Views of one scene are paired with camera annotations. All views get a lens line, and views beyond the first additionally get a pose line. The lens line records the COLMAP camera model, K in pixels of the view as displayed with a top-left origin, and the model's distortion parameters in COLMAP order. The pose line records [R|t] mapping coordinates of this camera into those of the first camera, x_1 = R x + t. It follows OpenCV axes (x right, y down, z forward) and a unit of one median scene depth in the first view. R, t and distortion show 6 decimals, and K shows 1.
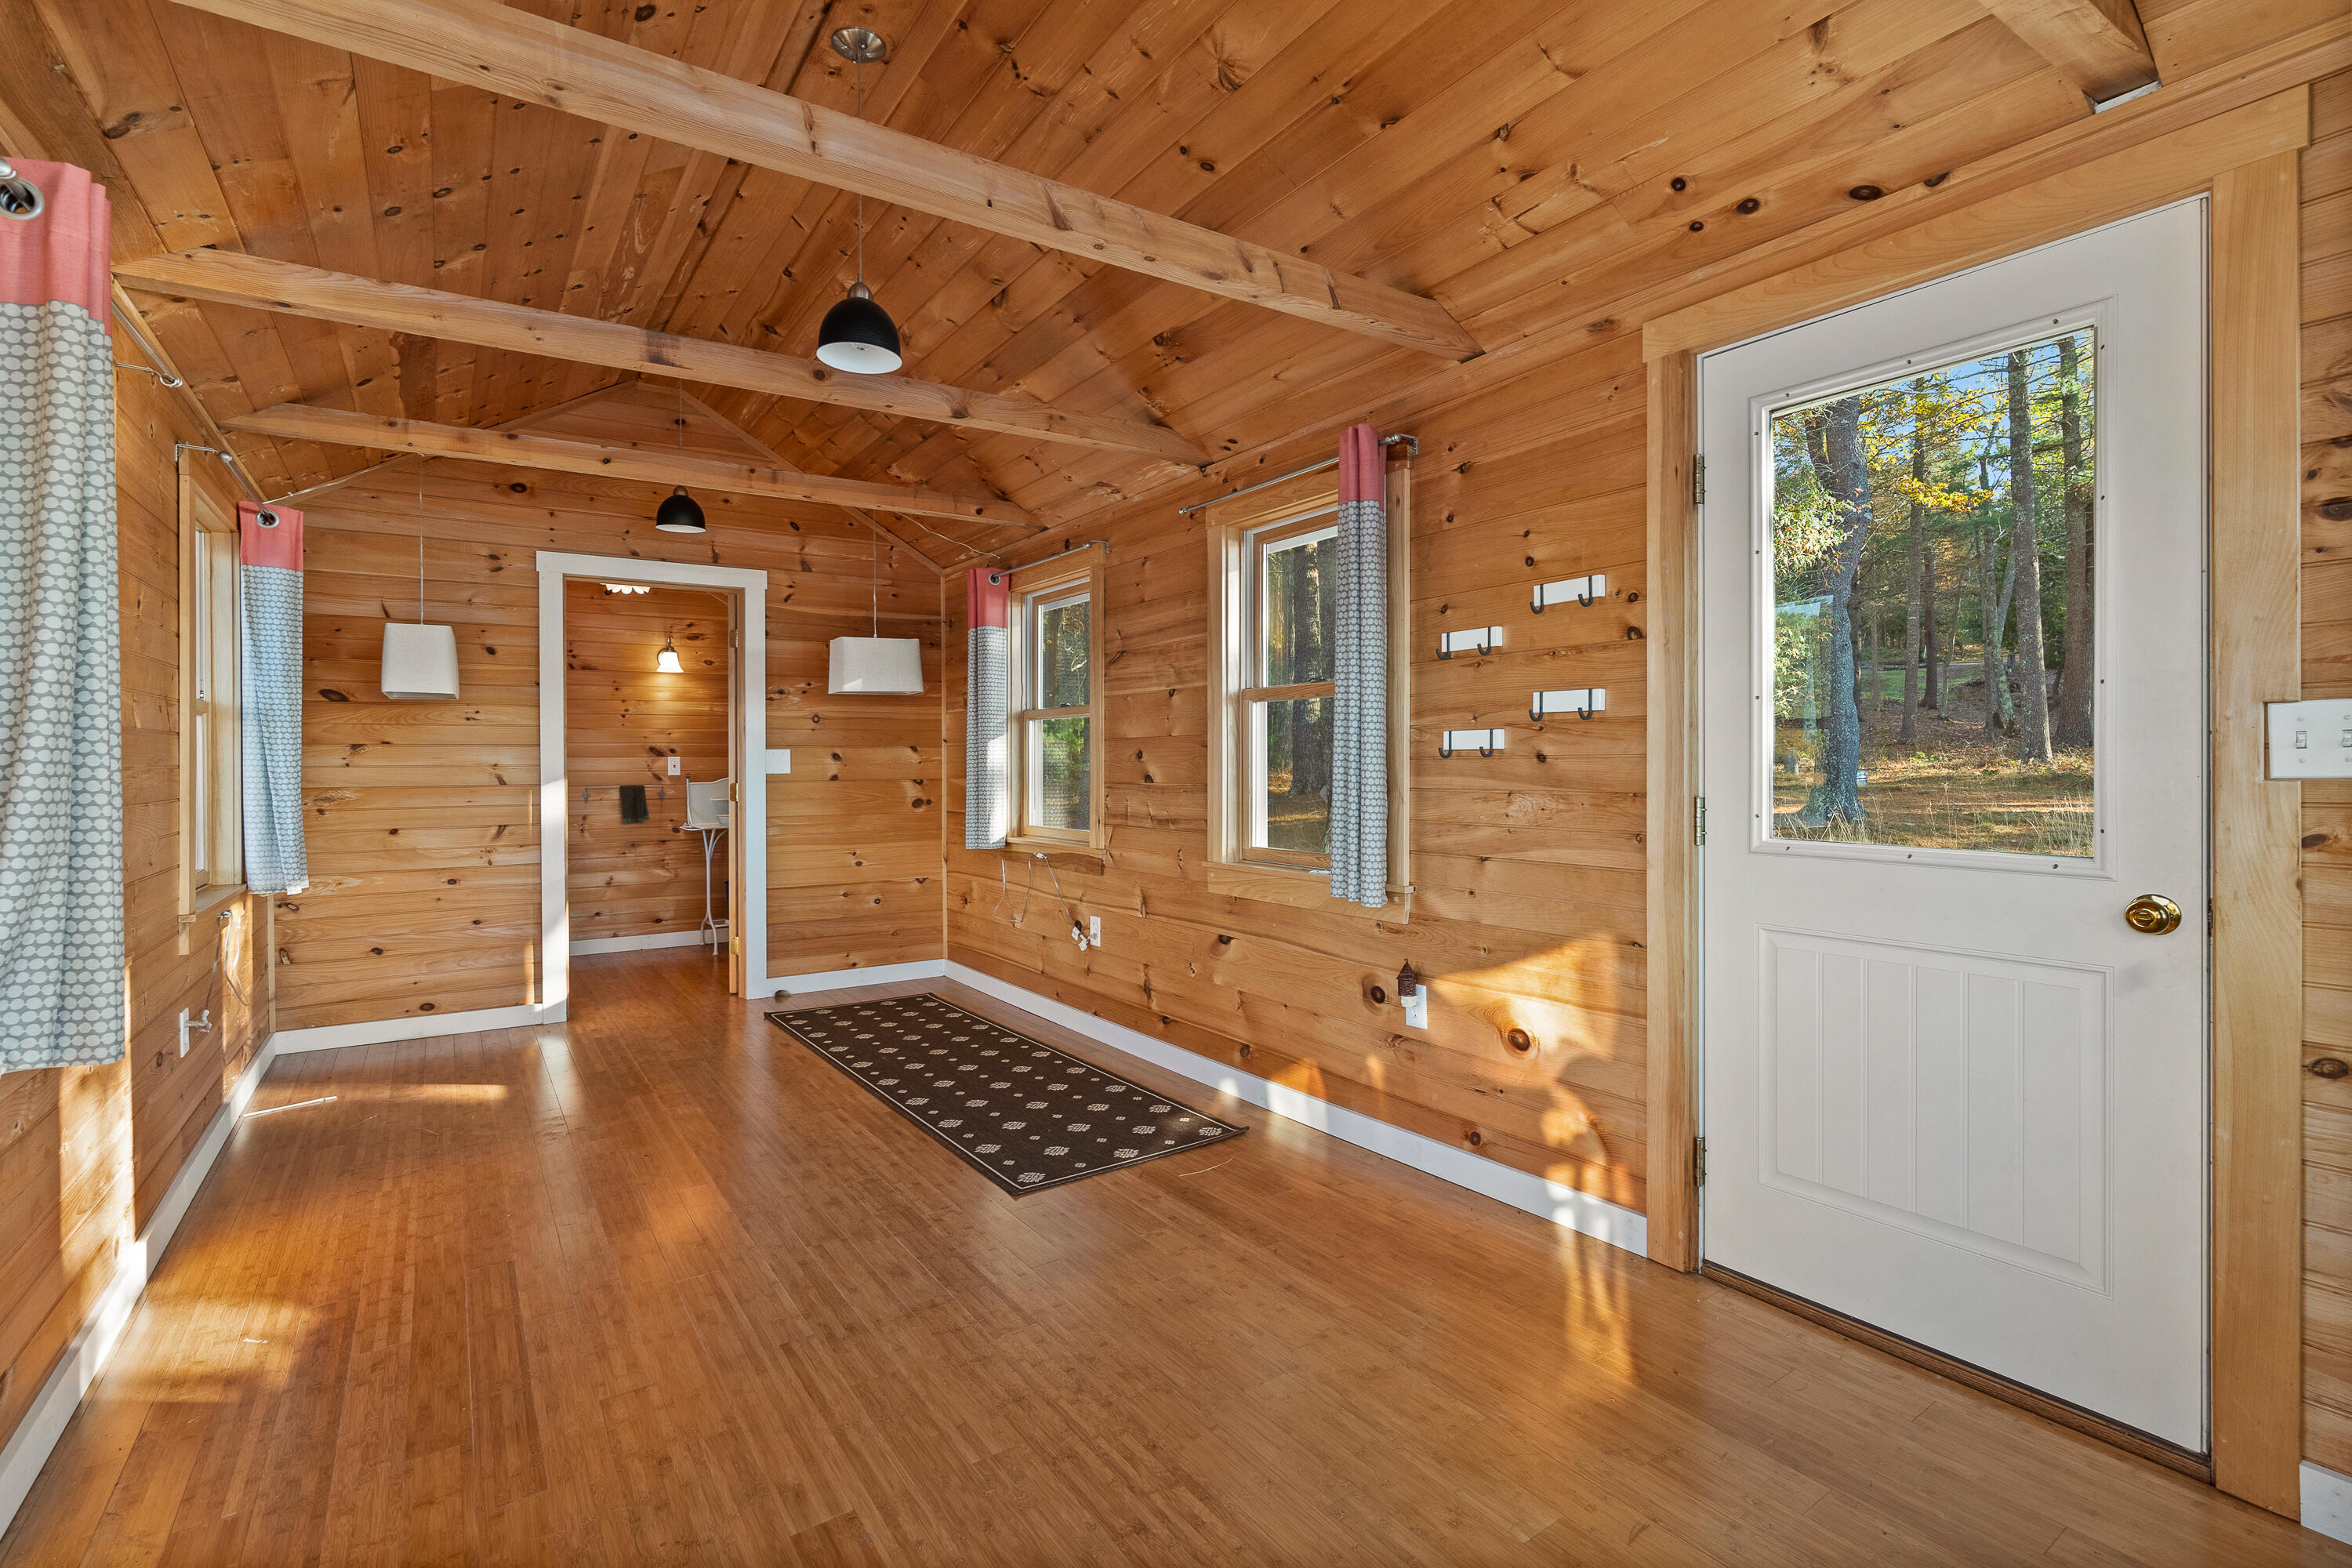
lens RADIAL K [[1090.4, 0, 1176.6], [0, 1090.4, 768.7], [0, 0, 1]] dist [0.001470, 0.000580]
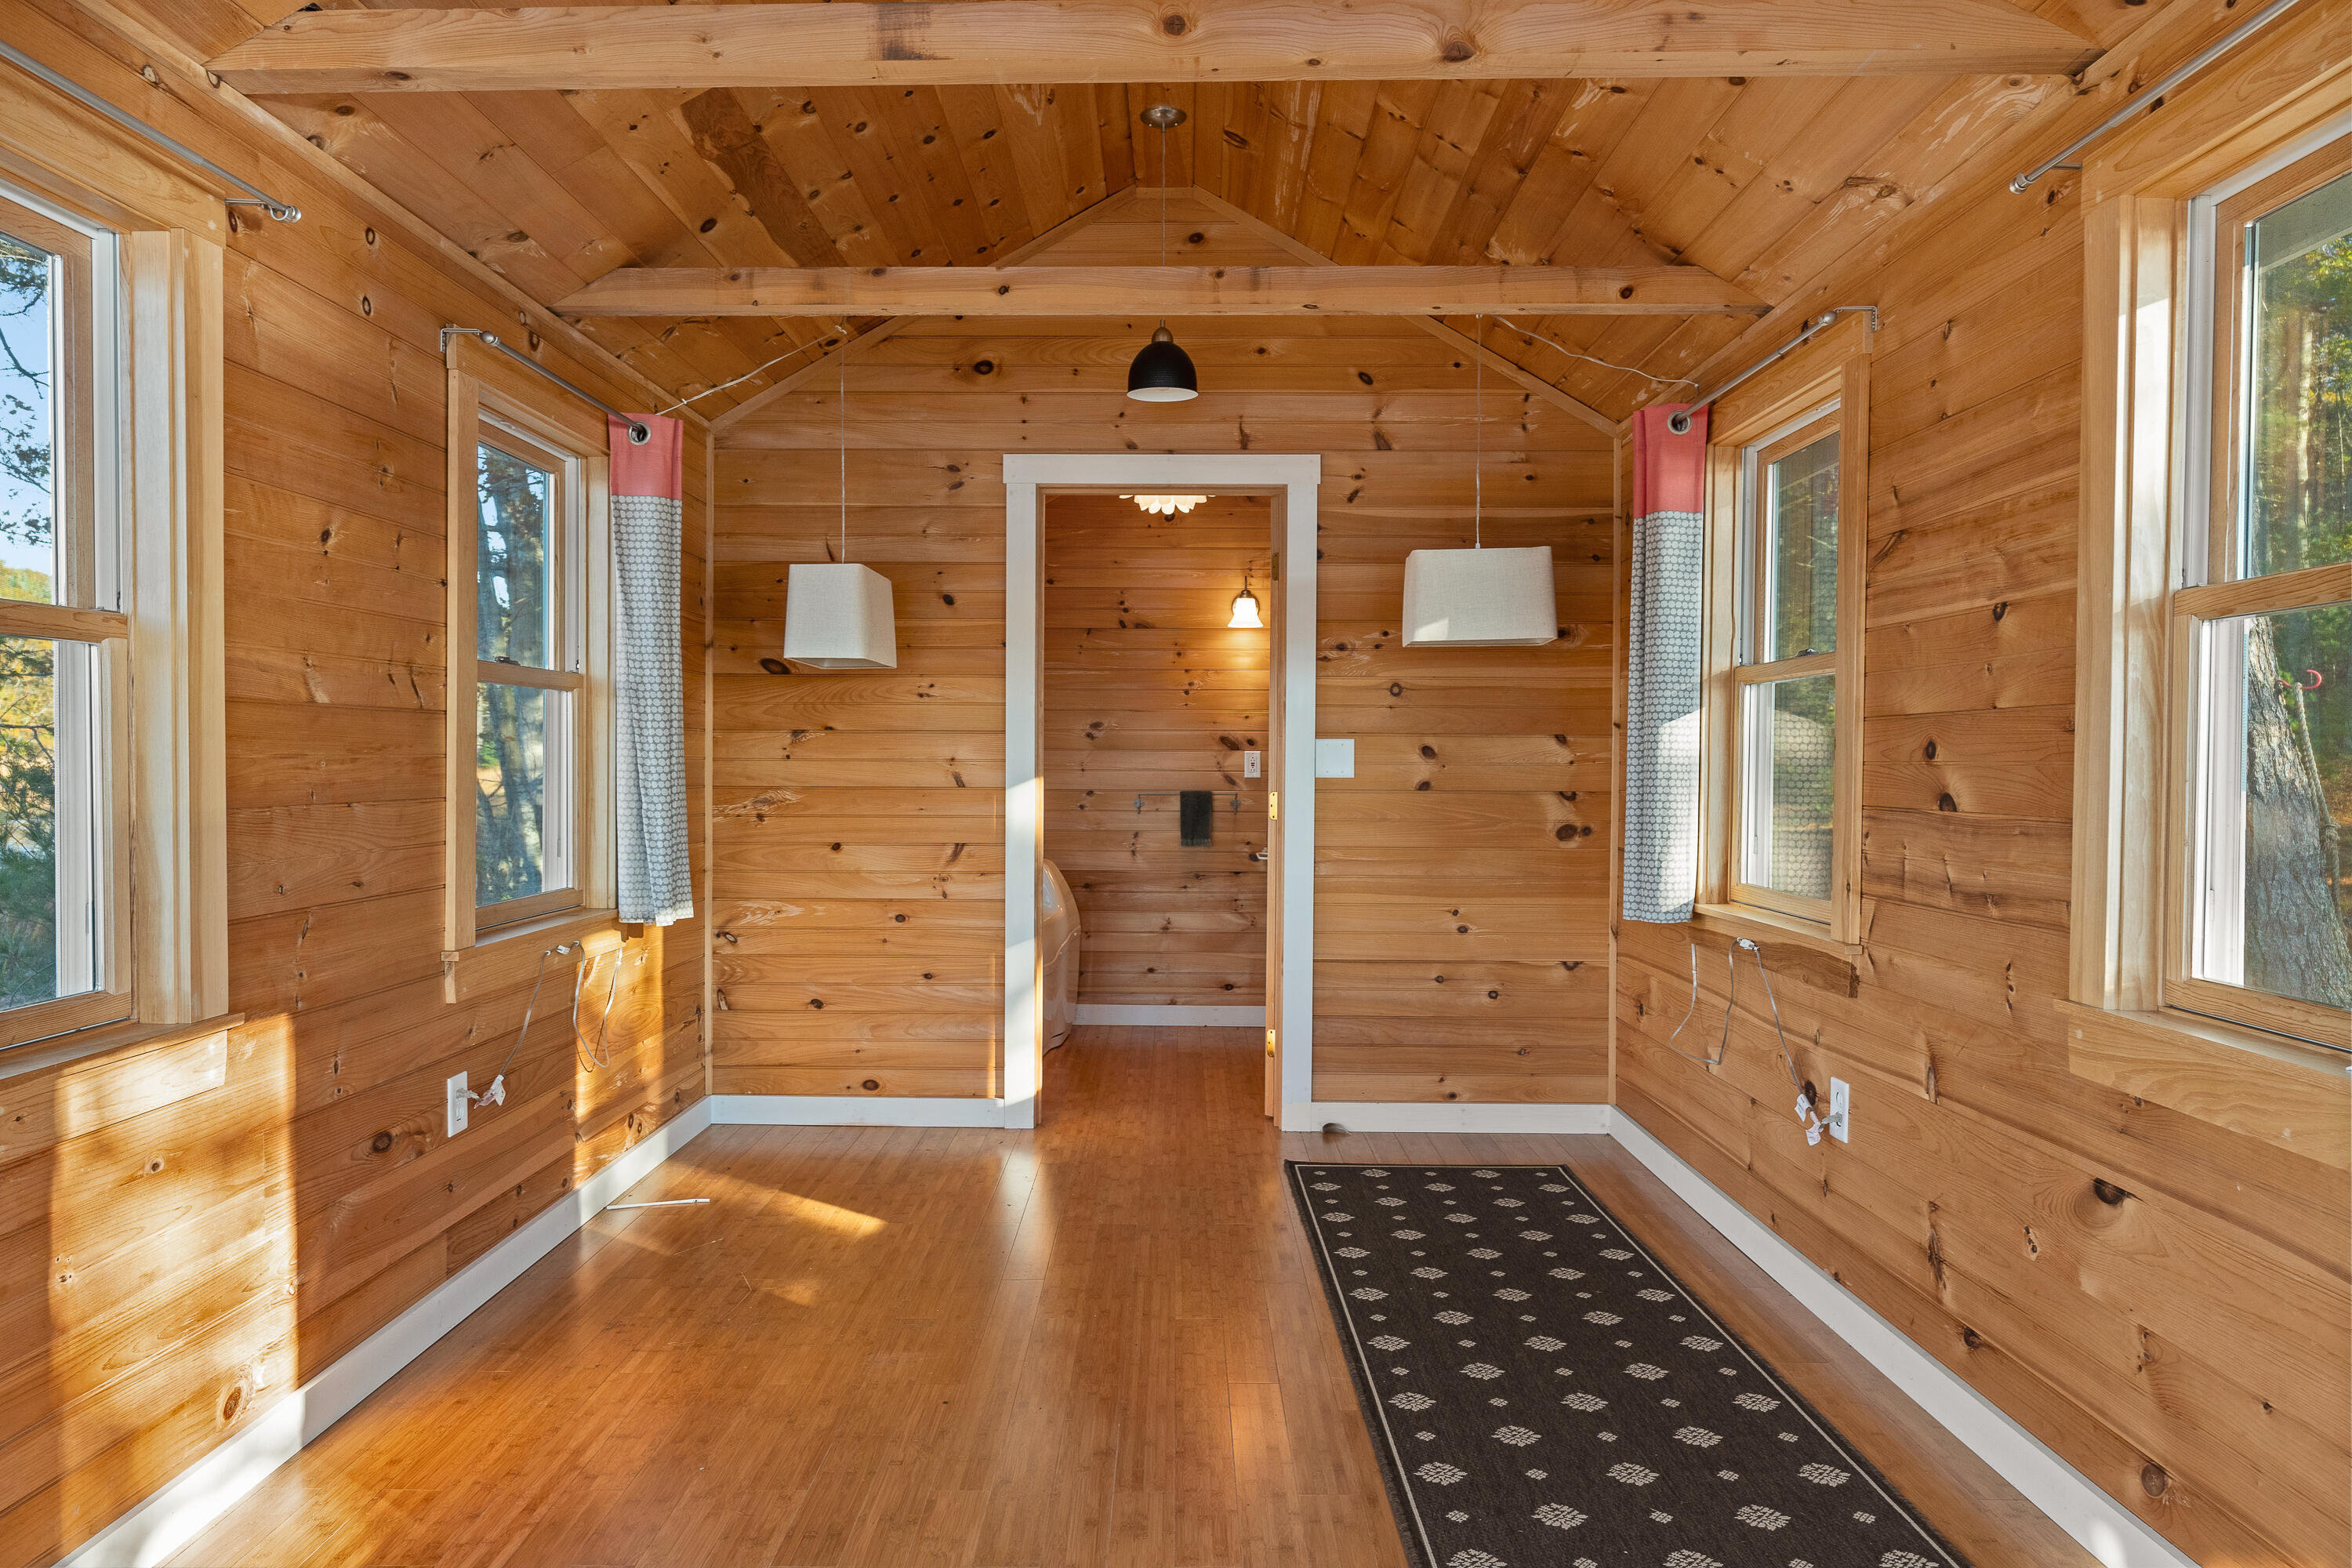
lens RADIAL K [[1534.6, 0, 1162.6], [0, 1534.6, 783.9], [0, 0, 1]] dist [0.005443, 0.004721]
pose [[0.820568, 0.018818, -0.571239, 0.069763], [-0.014416, 0.999821, 0.012227, -0.001709], [0.571367, -0.001798, 0.820693, 0.266867]]
